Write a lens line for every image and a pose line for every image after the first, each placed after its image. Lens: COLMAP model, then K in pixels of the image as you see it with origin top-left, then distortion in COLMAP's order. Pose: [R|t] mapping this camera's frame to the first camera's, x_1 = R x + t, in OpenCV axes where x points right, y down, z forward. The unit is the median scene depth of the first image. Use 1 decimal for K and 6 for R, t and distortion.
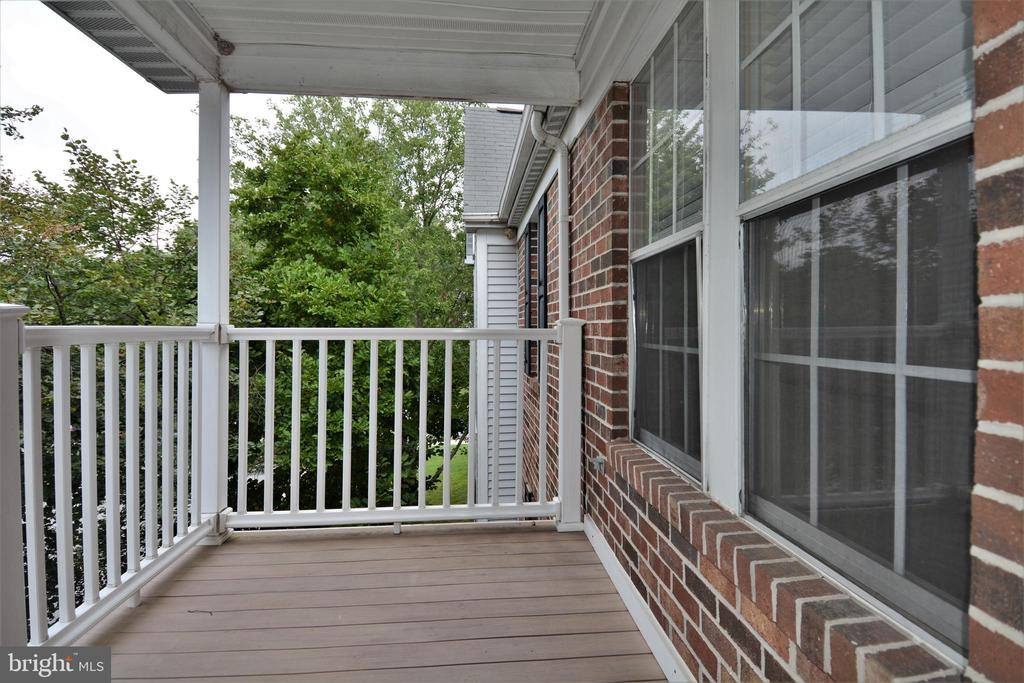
lens RADIAL K [[535.9, 0, 520.1], [0, 535.9, 337.5], [0, 0, 1]] dist [0.043000, -0.047023]
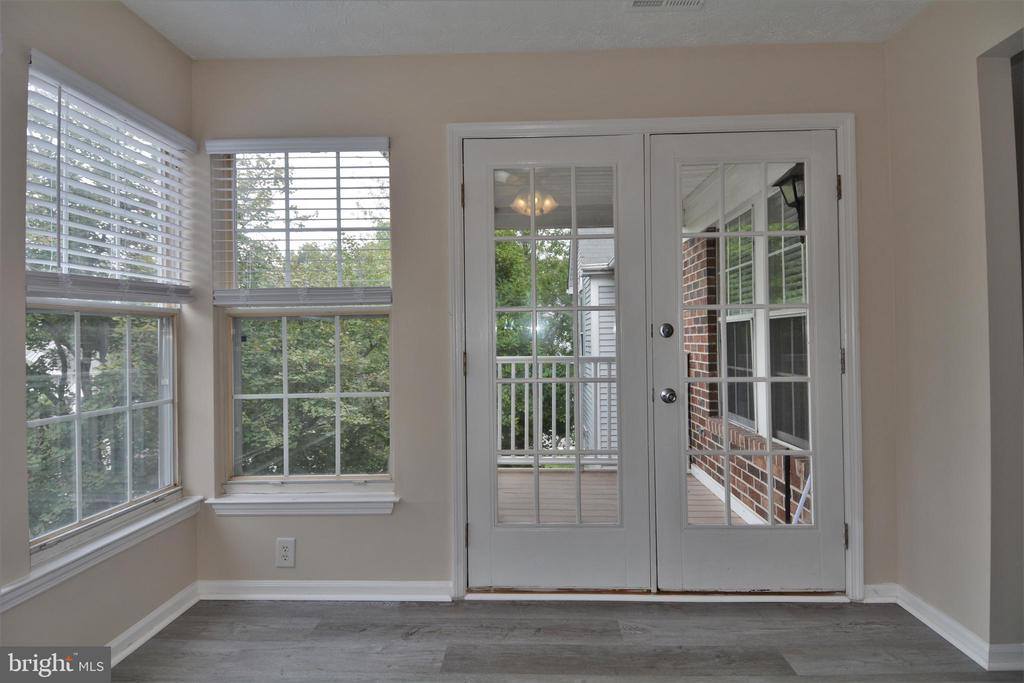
lens RADIAL K [[535.9, 0, 514.4], [0, 535.9, 341.4], [0, 0, 1]] dist [0.043000, -0.047023]
pose [[0.989992, -0.007823, -0.140907, -0.190251], [0.004826, 0.999755, -0.021598, -0.028914], [0.141042, 0.020702, 0.989787, -0.780002]]
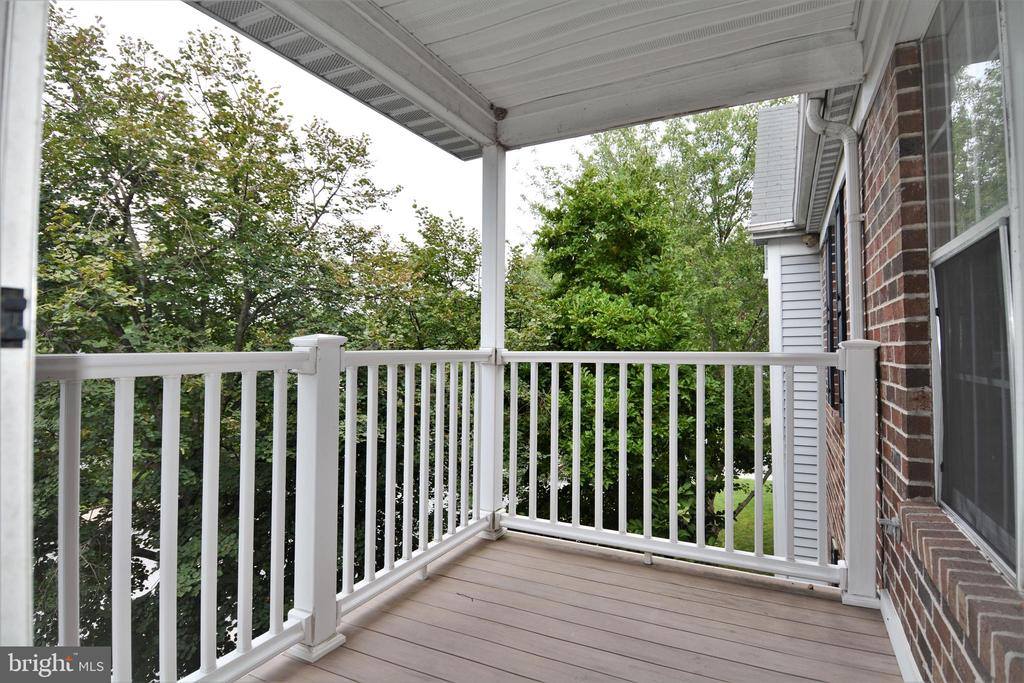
lens RADIAL K [[535.9, 0, 508.7], [0, 535.9, 337.0], [0, 0, 1]] dist [0.043000, -0.047023]
pose [[0.846873, -0.014051, -0.531610, 0.082799], [-0.008250, 0.999183, -0.039551, -0.003479], [0.531732, 0.037880, 0.846065, 0.031078]]
